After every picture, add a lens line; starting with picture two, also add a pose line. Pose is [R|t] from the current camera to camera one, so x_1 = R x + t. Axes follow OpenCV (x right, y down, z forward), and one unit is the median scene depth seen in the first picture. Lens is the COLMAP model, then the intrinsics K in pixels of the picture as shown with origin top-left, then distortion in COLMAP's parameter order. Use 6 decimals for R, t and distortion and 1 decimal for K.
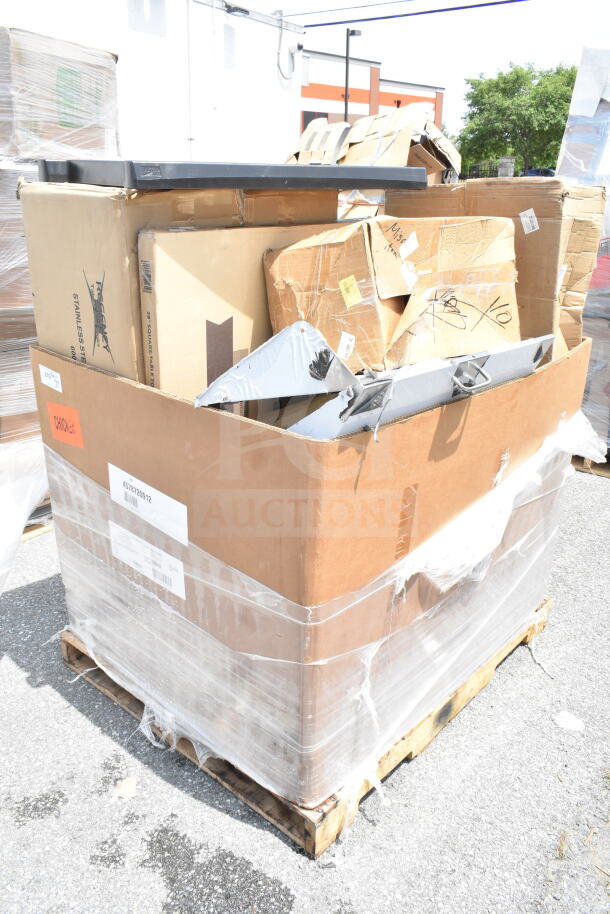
lens RADIAL K [[713.9, 0, 293.5], [0, 713.9, 458.0], [0, 0, 1]] dist [-0.007372, -0.008034]
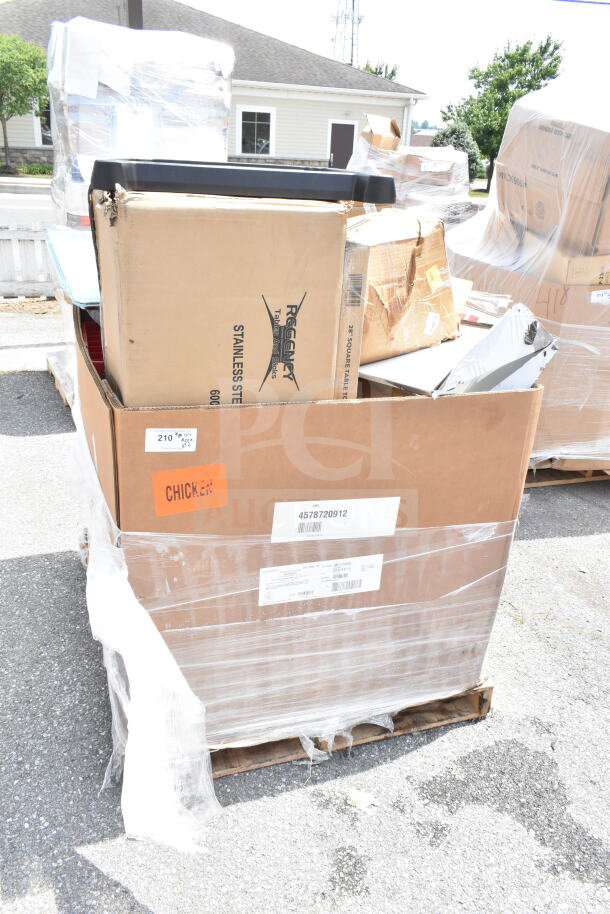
lens RADIAL K [[713.9, 0, 293.5], [0, 713.9, 458.0], [0, 0, 1]] dist [-0.007372, -0.008034]
pose [[0.501489, -0.330636, 0.799492, -1.004142], [0.288182, 0.935160, 0.205978, -0.238570], [-0.815757, 0.127104, 0.564256, 0.486475]]
